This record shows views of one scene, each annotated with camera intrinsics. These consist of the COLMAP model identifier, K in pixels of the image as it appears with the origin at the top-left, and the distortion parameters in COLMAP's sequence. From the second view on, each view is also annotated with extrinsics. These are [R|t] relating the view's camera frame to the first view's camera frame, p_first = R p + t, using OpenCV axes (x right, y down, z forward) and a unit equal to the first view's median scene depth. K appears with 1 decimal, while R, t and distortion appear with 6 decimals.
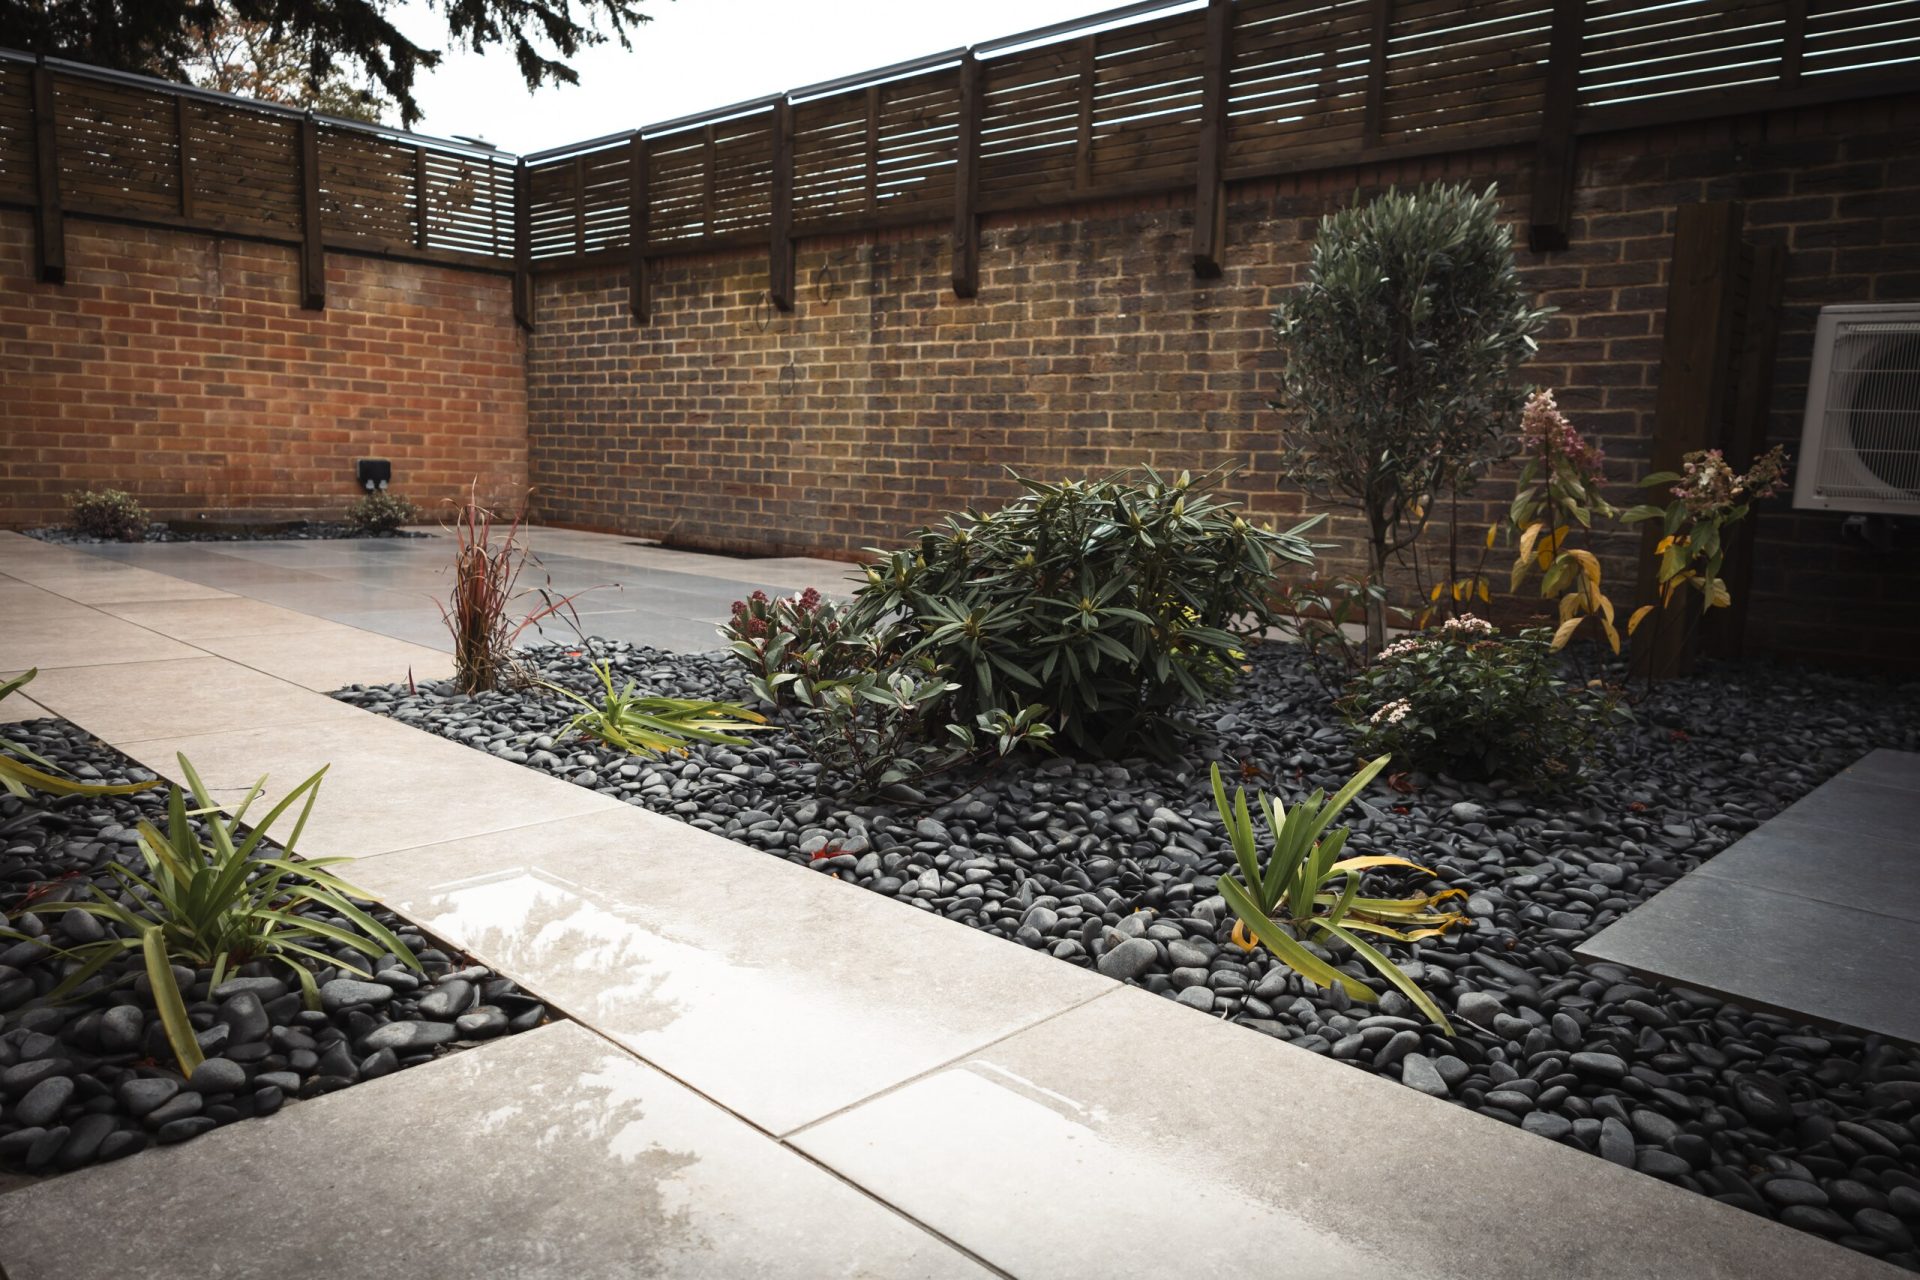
lens RADIAL K [[1317.6, 0, 964.2], [0, 1317.6, 637.0], [0, 0, 1]] dist [0.023143, -0.023998]
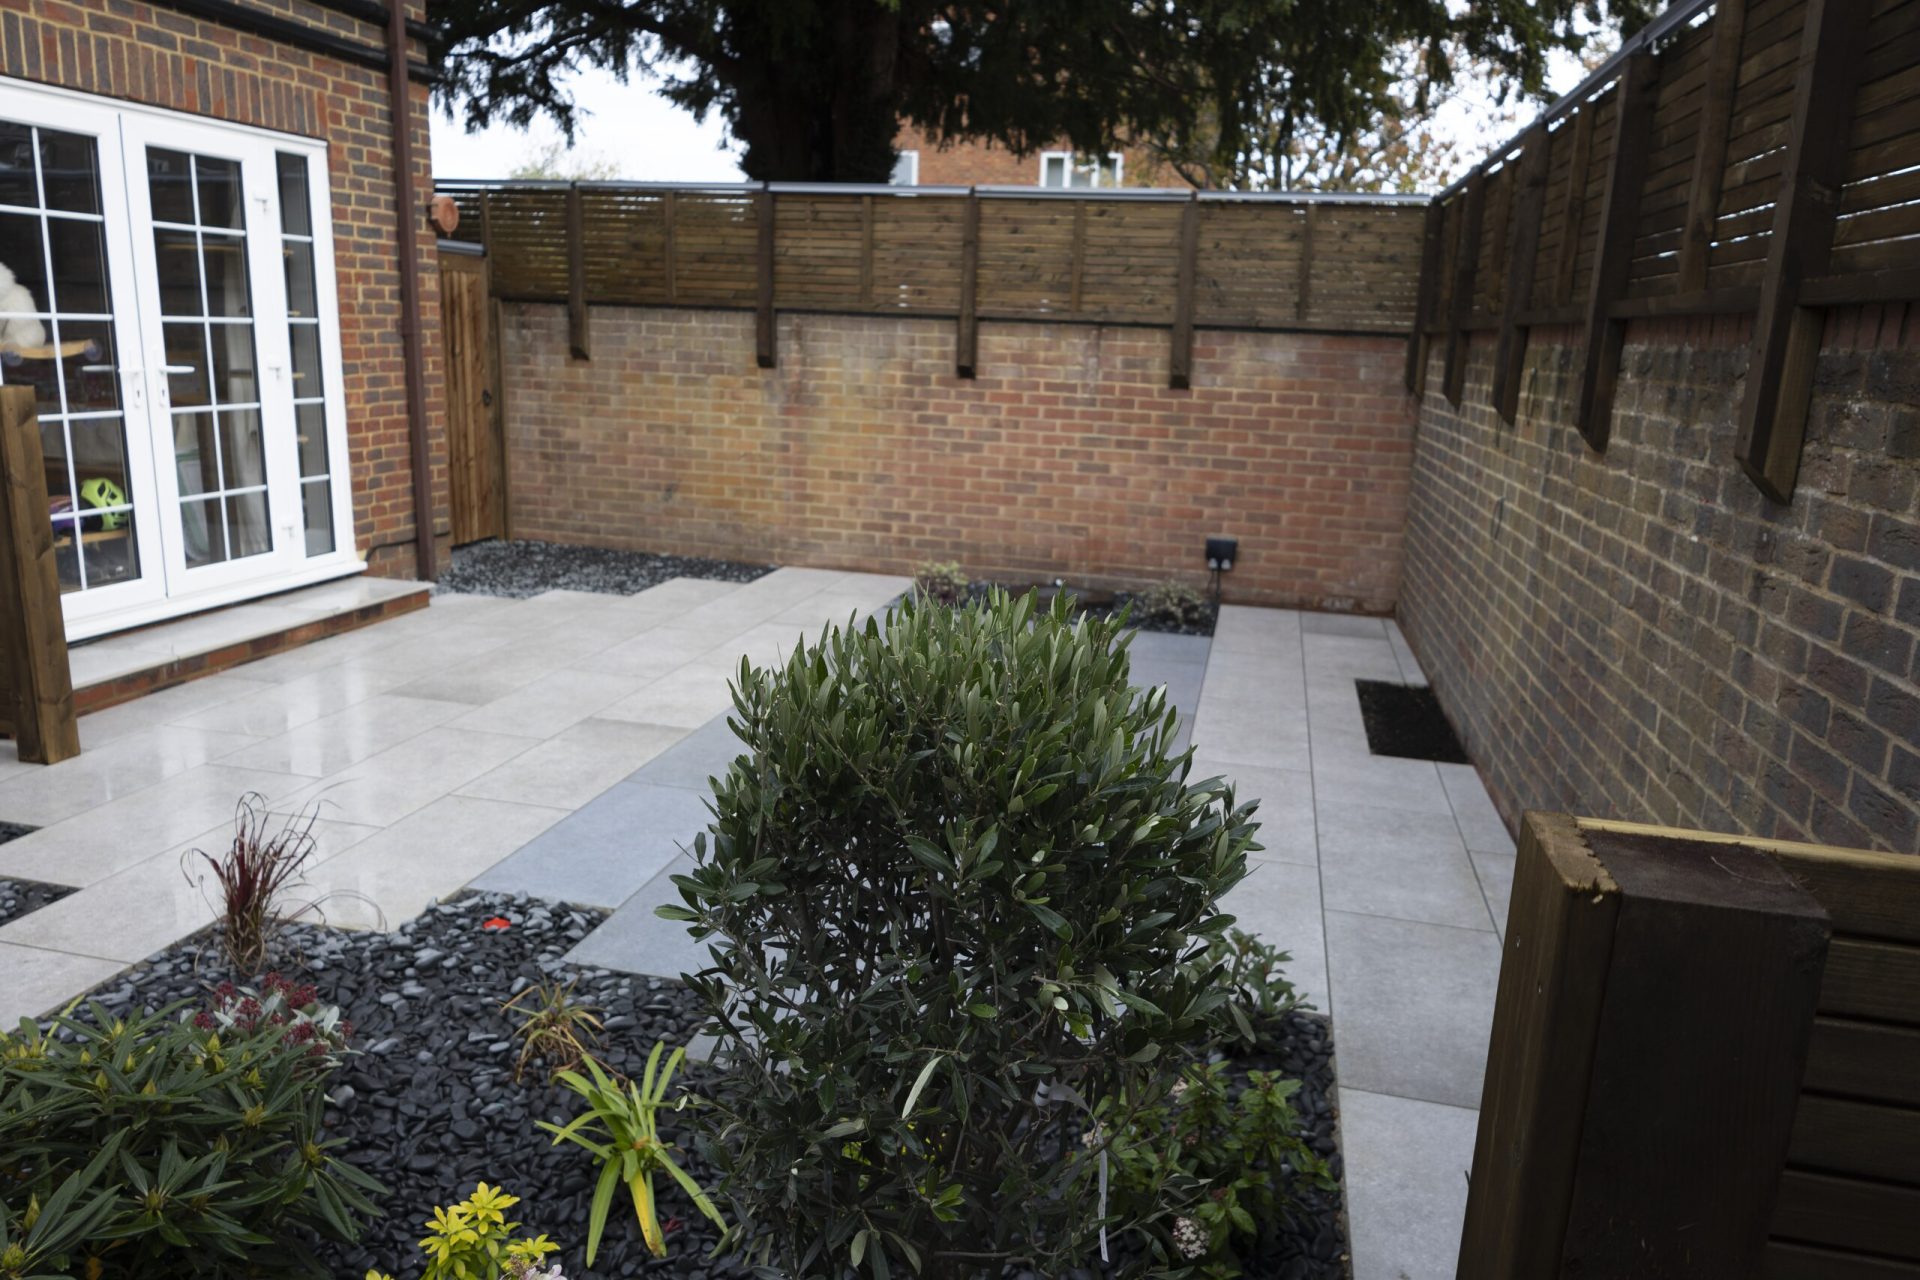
lens RADIAL K [[1317.6, 0, 966.3], [0, 1317.6, 632.4], [0, 0, 1]] dist [0.023143, -0.023998]
pose [[0.502964, 0.178417, -0.845692, 0.329610], [-0.137807, 0.982499, 0.125320, -0.180653], [0.853250, 0.053511, 0.518749, 0.376123]]
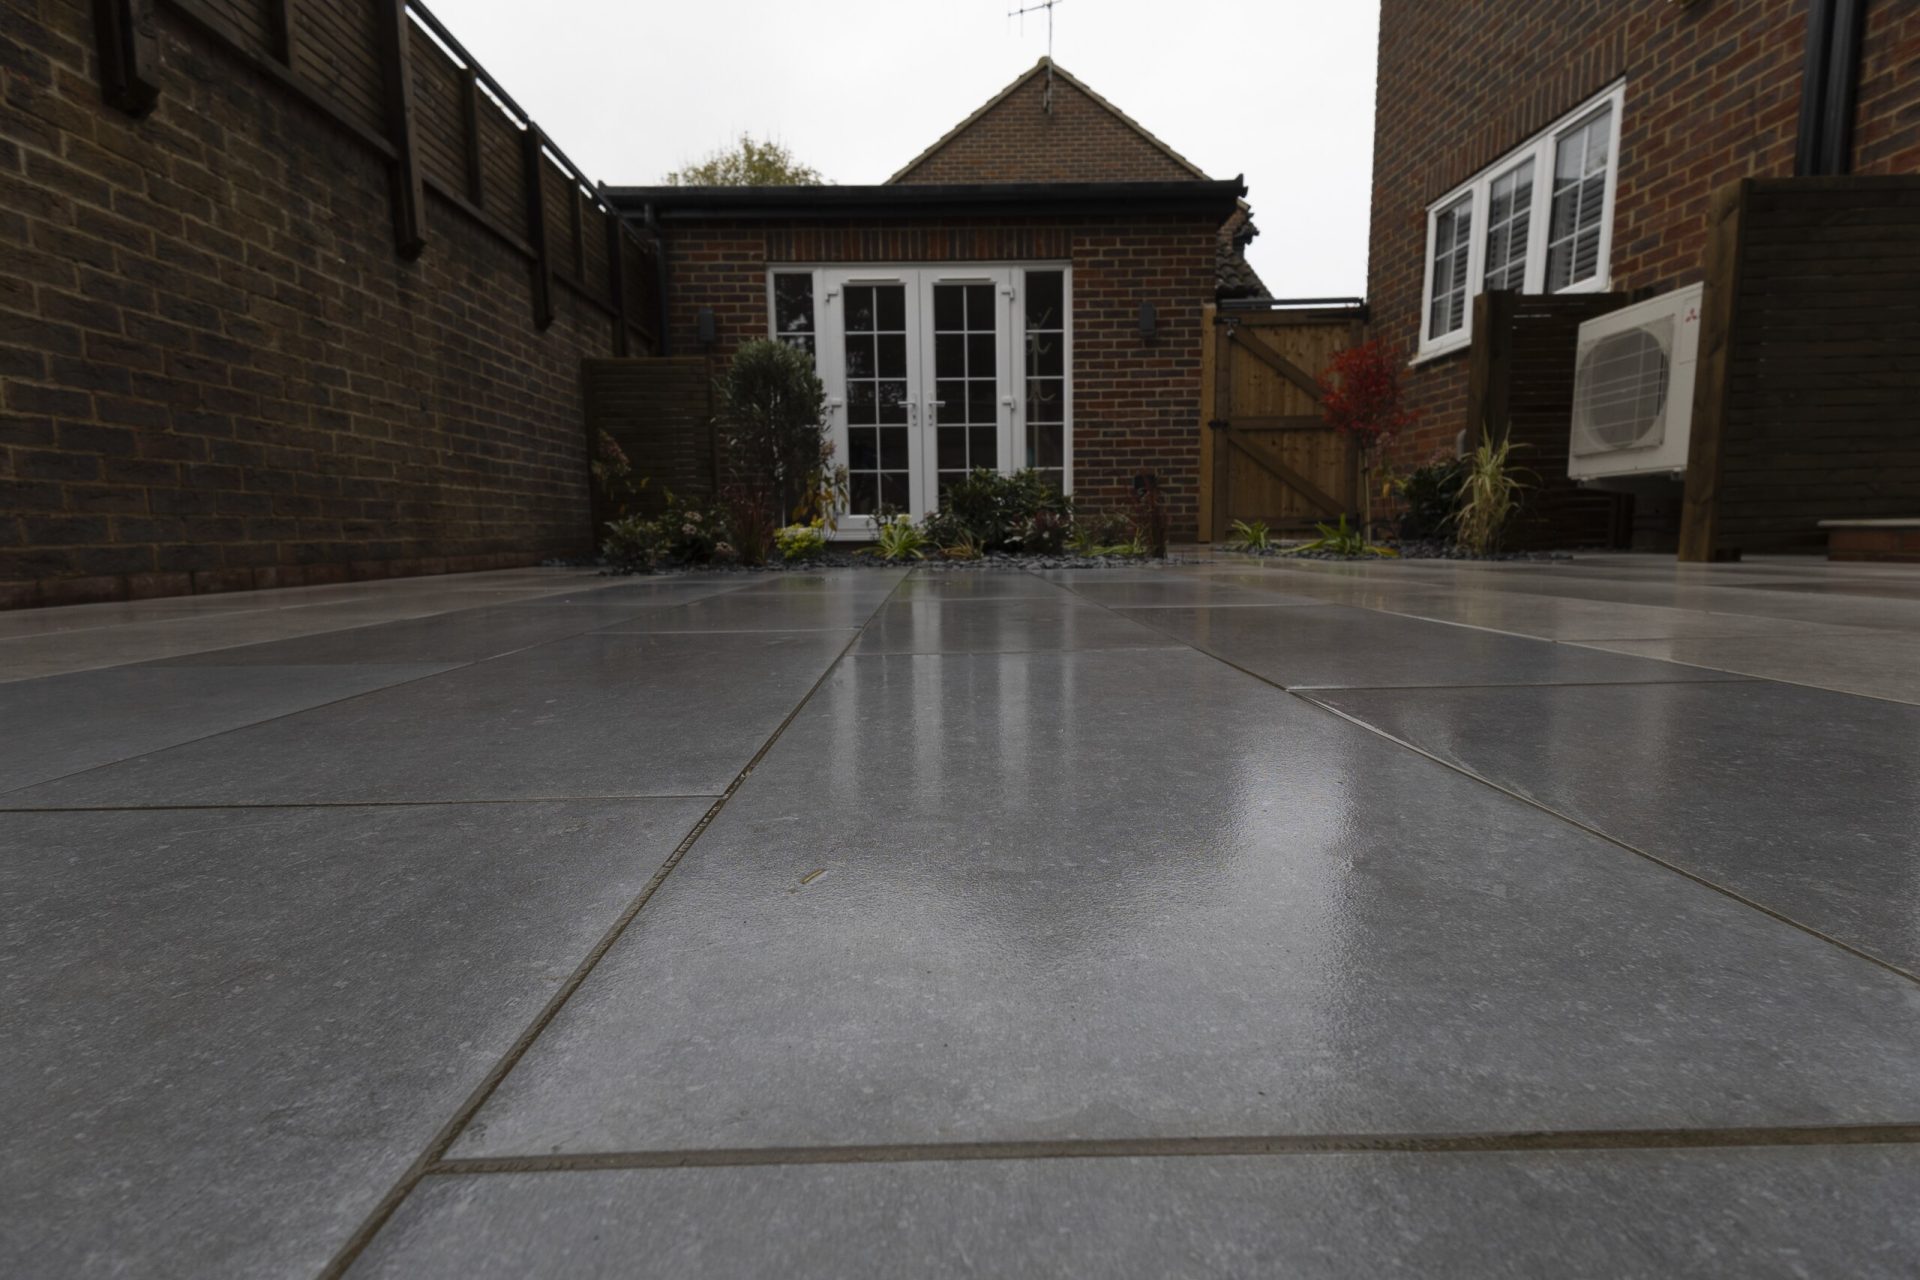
lens RADIAL K [[875.4, 0, 959.2], [0, 875.4, 640.7], [0, 0, 1]] dist [0.026423, -0.008738]
pose [[-0.702598, -0.110306, 0.702985, -0.473059], [0.089184, 0.966472, 0.240785, -0.081222], [-0.705976, 0.231870, -0.669204, 0.900923]]
